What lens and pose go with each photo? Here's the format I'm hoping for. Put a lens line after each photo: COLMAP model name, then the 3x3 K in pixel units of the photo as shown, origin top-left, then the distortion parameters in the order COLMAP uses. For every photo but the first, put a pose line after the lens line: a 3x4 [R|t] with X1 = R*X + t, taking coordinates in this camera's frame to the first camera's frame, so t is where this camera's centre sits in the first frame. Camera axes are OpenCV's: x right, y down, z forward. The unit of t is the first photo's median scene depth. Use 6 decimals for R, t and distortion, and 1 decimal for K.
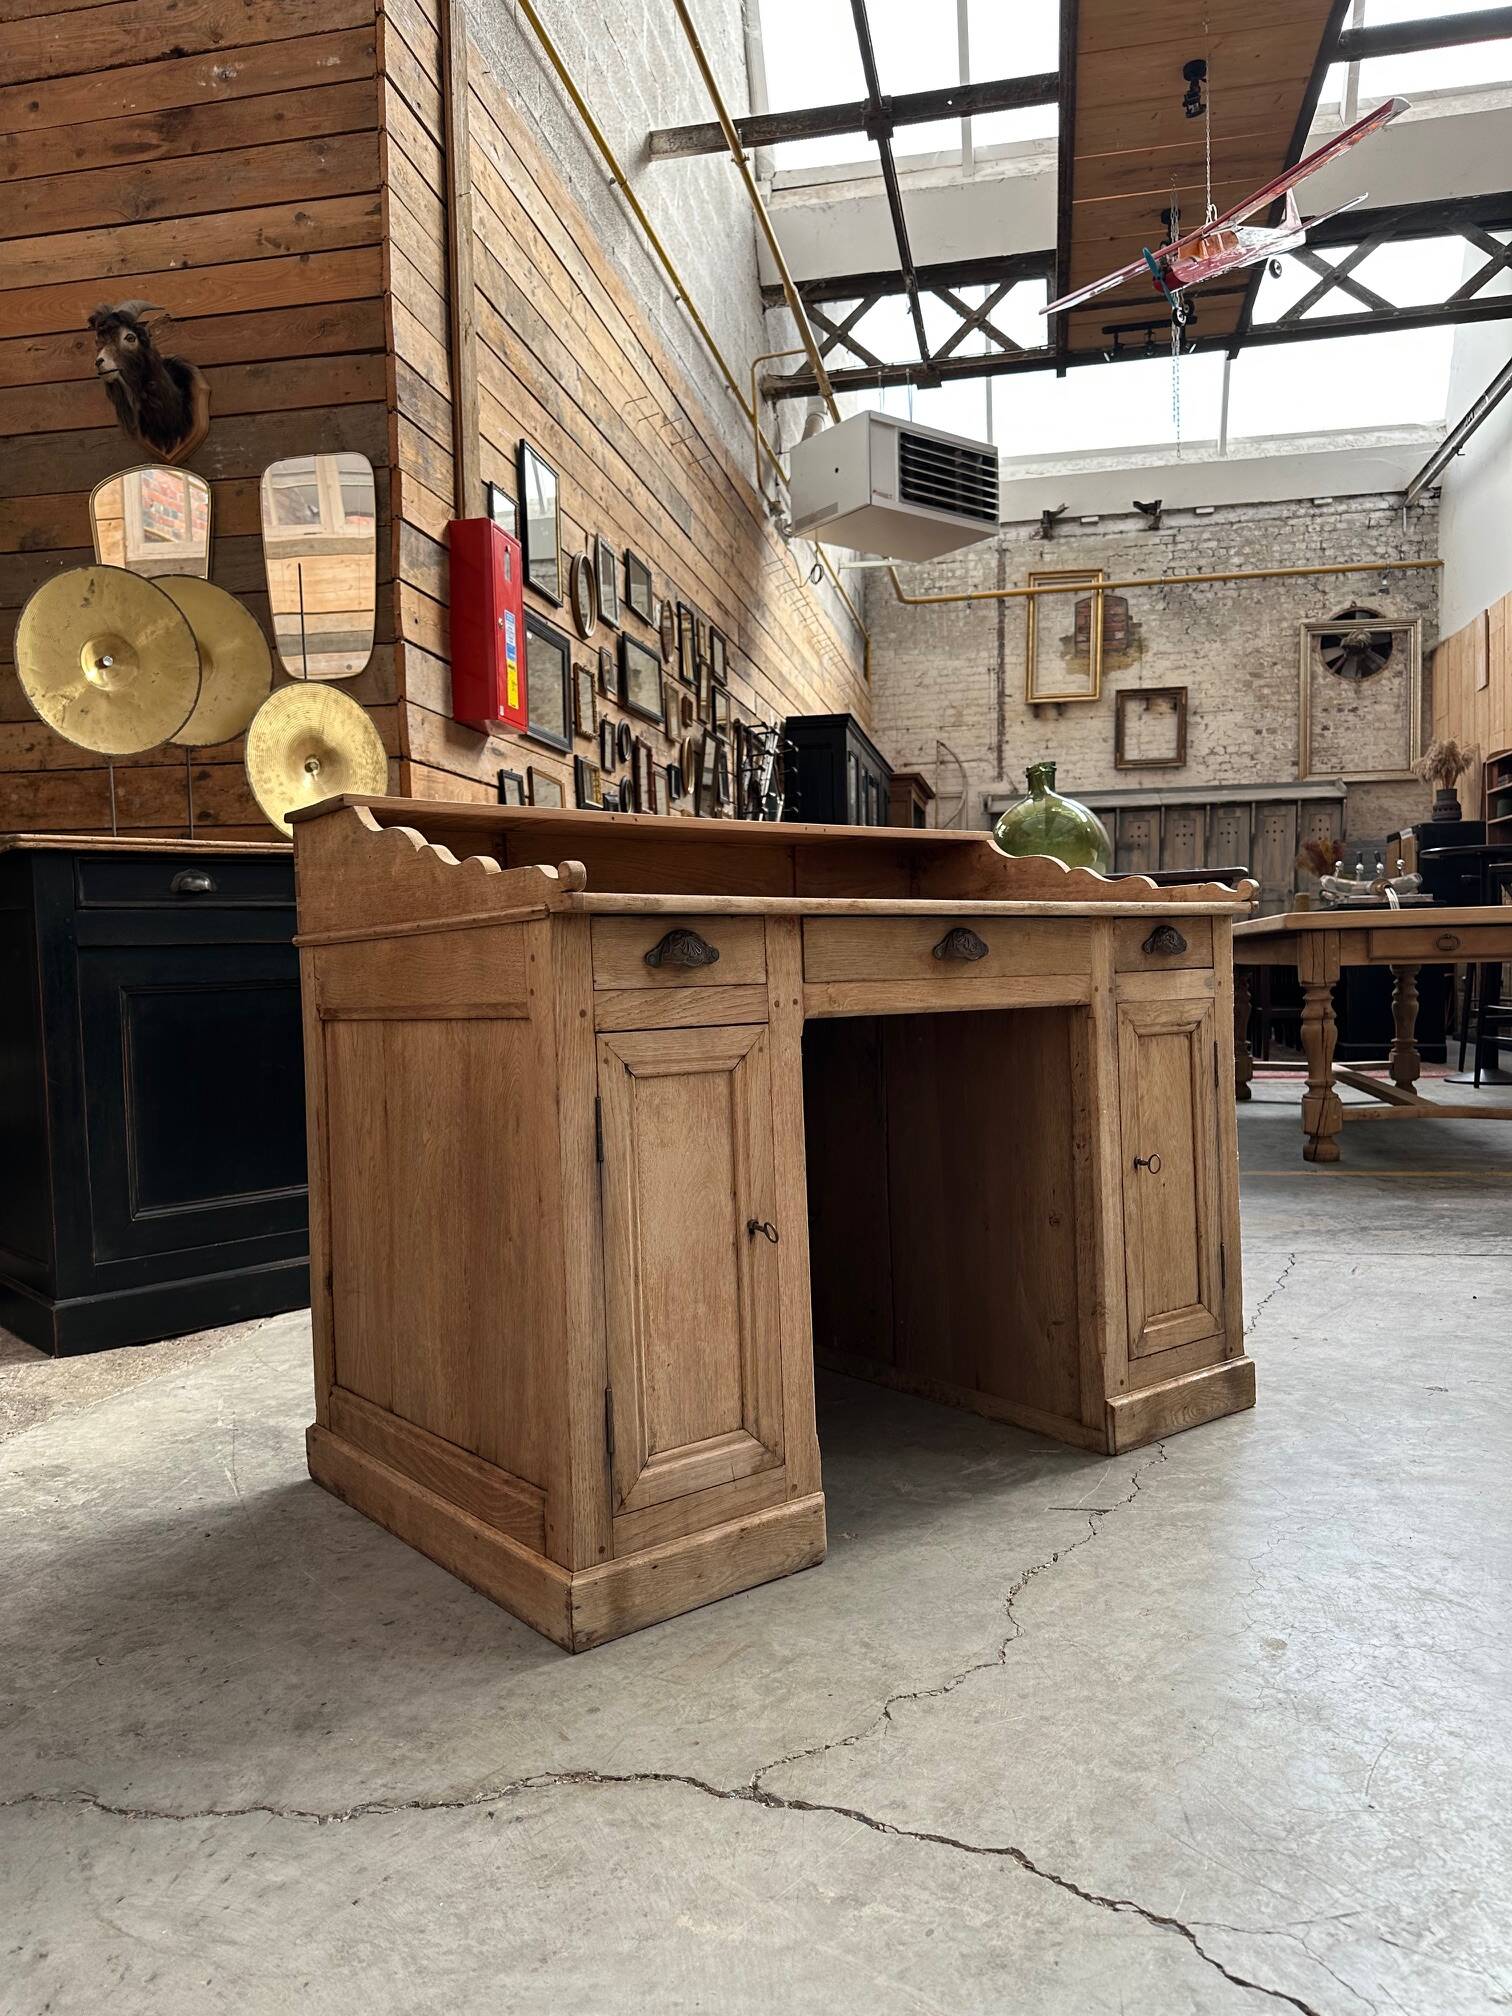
lens RADIAL K [[1421.1, 0, 761.1], [0, 1421.1, 1032.0], [0, 0, 1]] dist [0.021793, -0.024840]
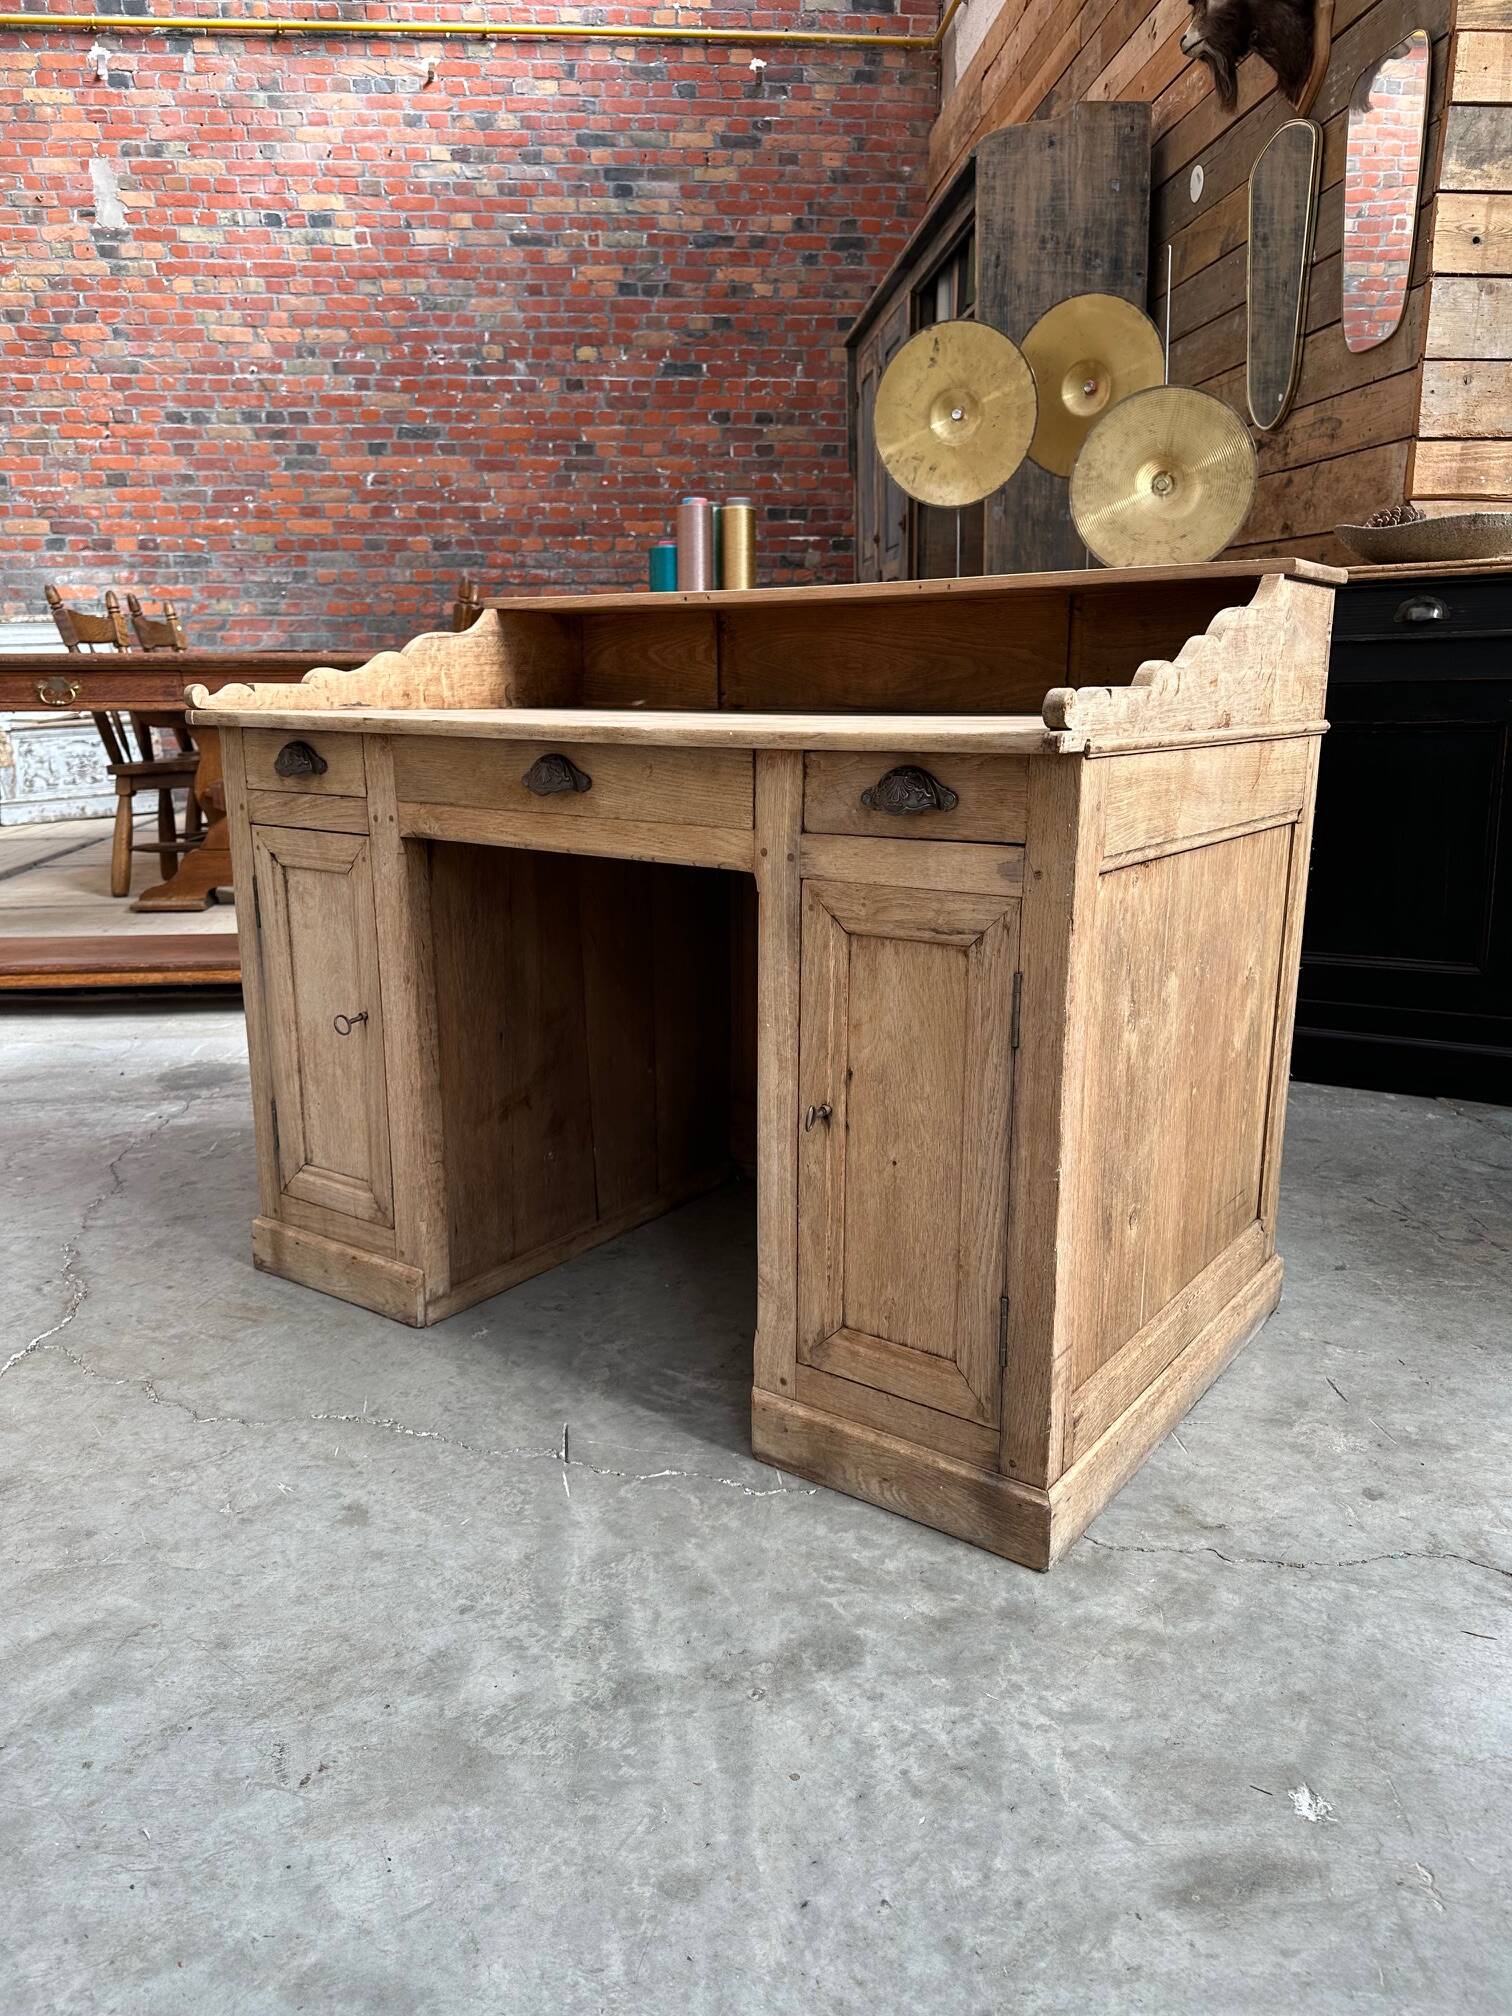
lens RADIAL K [[1421.1, 0, 749.1], [0, 1421.1, 1012.2], [0, 0, 1]] dist [0.021793, -0.024840]
pose [[0.272345, 0.252447, -0.928493, 0.455796], [-0.040745, 0.967129, 0.251000, -0.065055], [0.961337, -0.030527, 0.273679, 0.403436]]
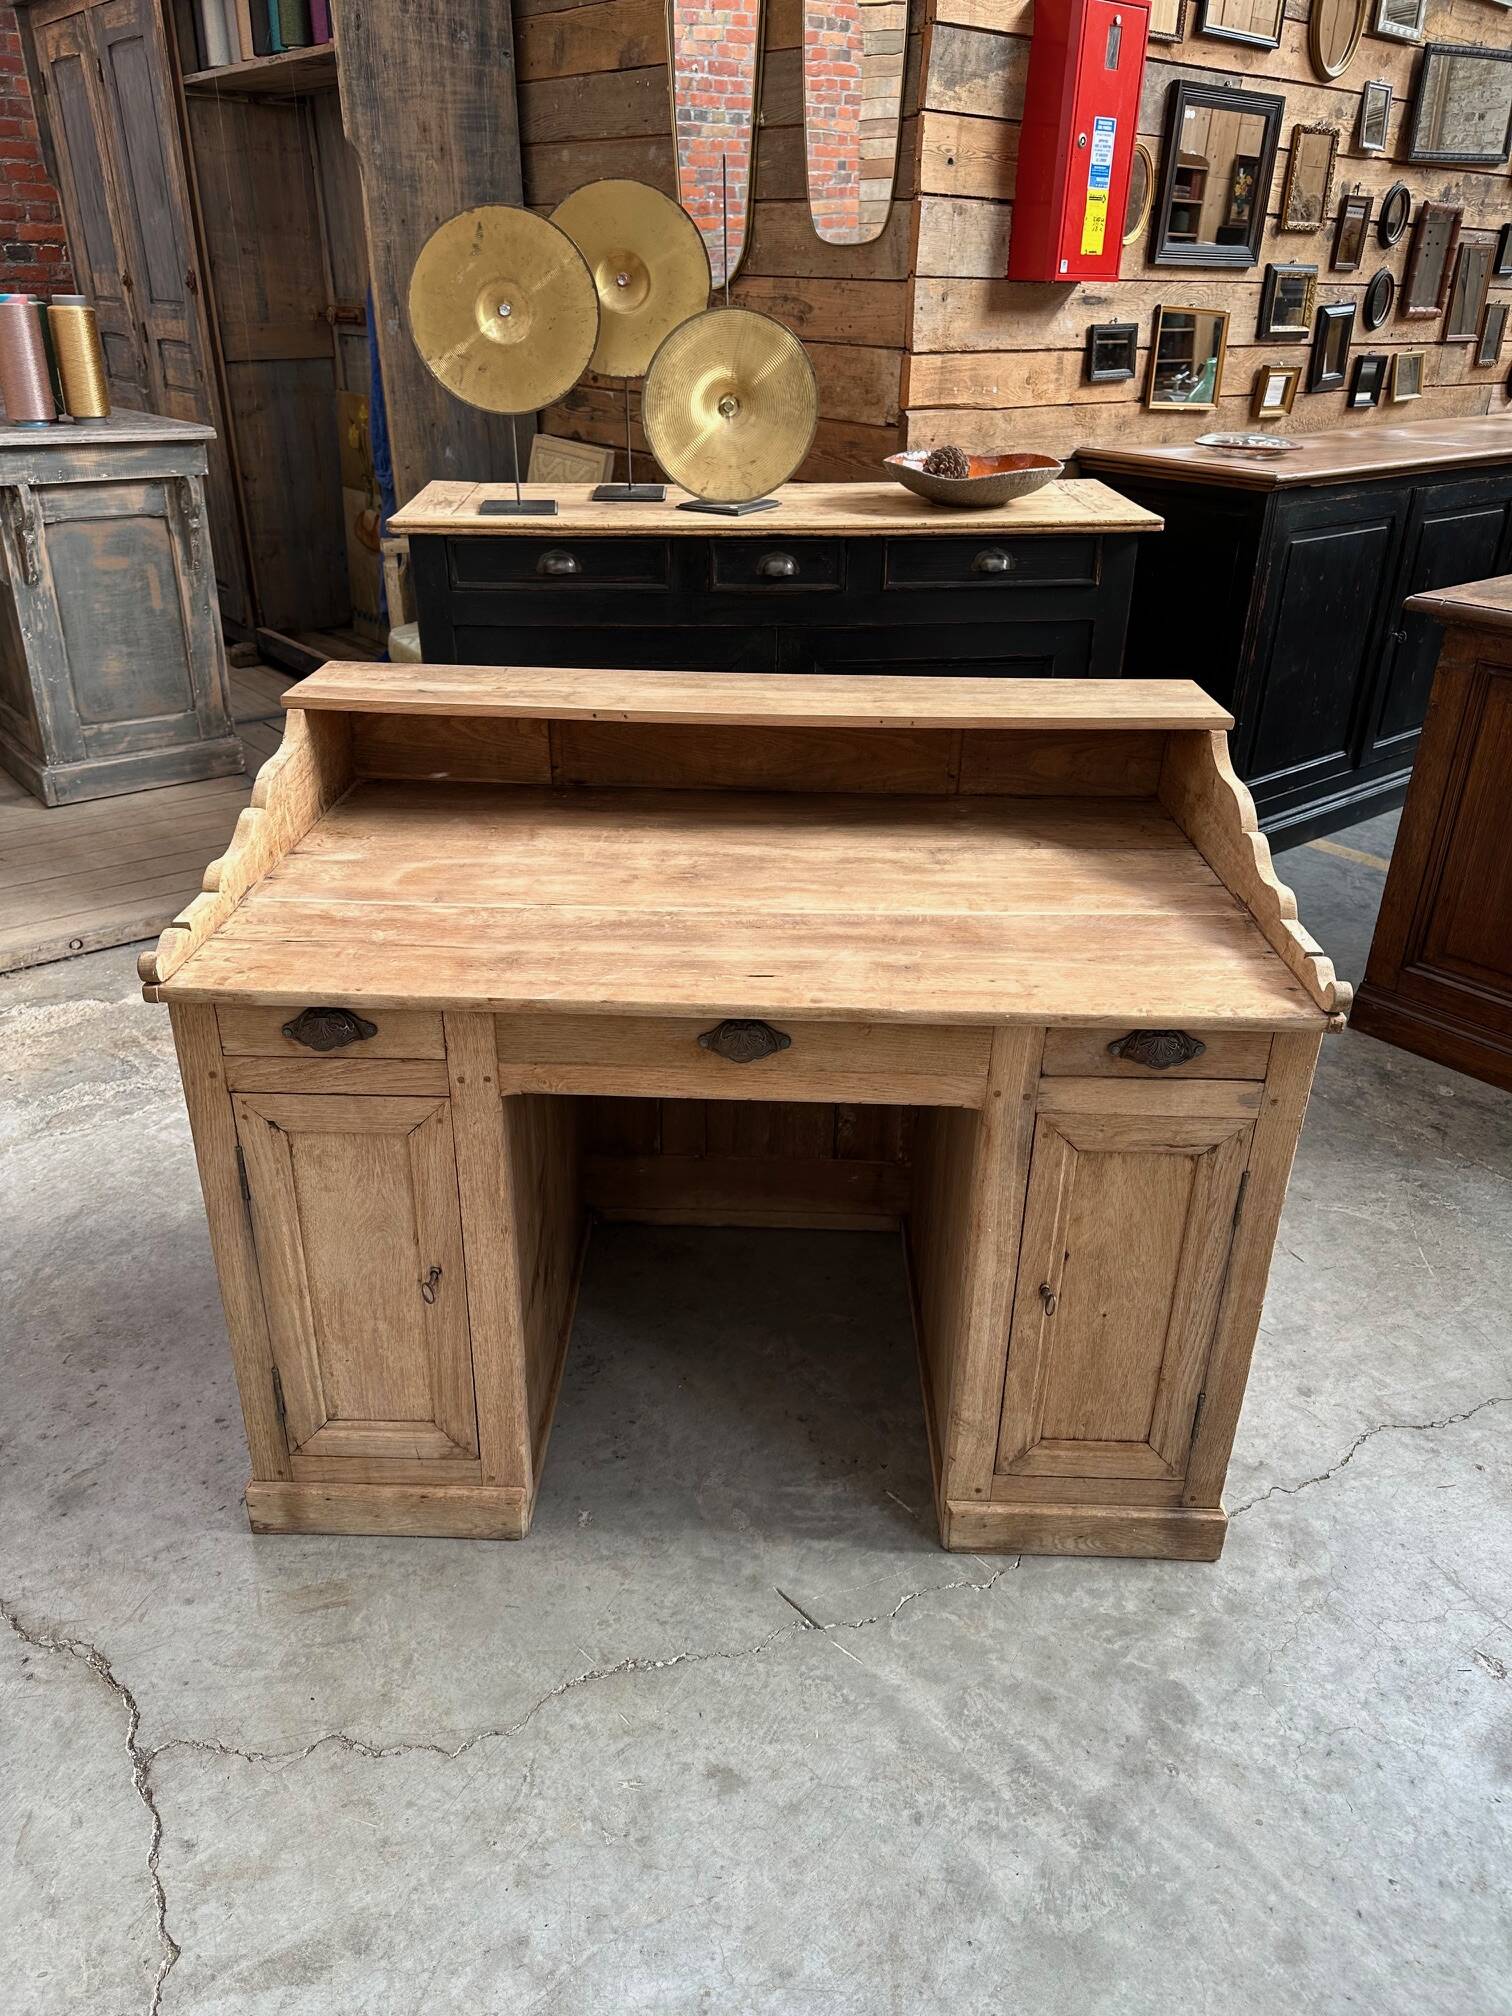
lens RADIAL K [[1421.1, 0, 748.3], [0, 1421.1, 1015.8], [0, 0, 1]] dist [0.021793, -0.024840]
pose [[0.772540, 0.324201, -0.545962, 0.269946], [-0.066077, 0.896209, 0.438684, -0.198380], [0.631518, -0.302826, 0.713780, 0.194093]]
